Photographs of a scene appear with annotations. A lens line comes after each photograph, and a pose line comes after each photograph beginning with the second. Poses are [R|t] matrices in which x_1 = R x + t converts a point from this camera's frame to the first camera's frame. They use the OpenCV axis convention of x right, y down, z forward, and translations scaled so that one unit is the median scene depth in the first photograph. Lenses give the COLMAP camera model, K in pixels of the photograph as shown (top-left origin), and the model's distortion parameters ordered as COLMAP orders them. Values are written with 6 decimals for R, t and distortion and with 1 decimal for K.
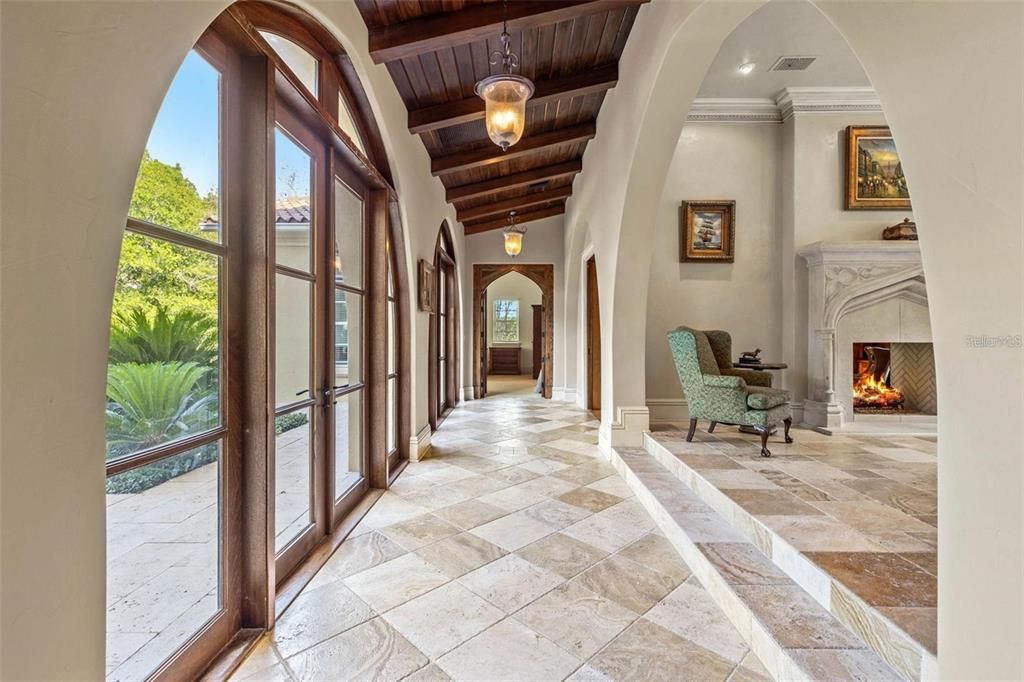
lens RADIAL K [[463.6, 0, 512.6], [0, 463.6, 337.5], [0, 0, 1]] dist [0.000608, -0.001363]
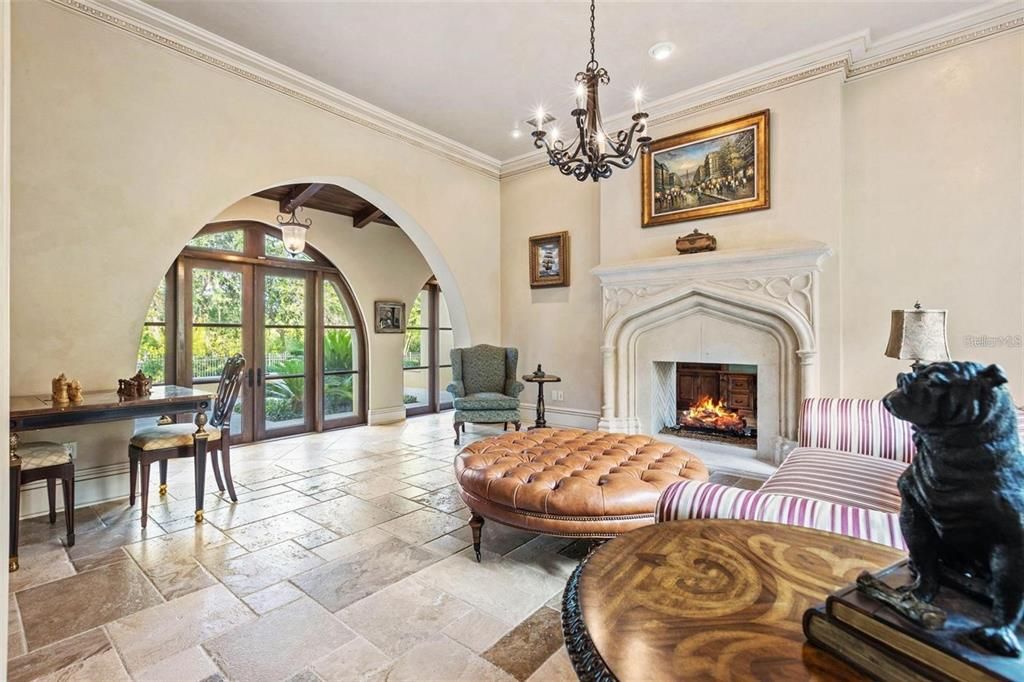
lens RADIAL K [[463.6, 0, 512.6], [0, 463.6, 337.5], [0, 0, 1]] dist [0.000608, -0.001363]
pose [[0.775279, 0.001490, -0.631617, 1.123307], [-0.004334, 0.999986, -0.002961, -0.035451], [0.631604, 0.005033, 0.775275, 0.050857]]
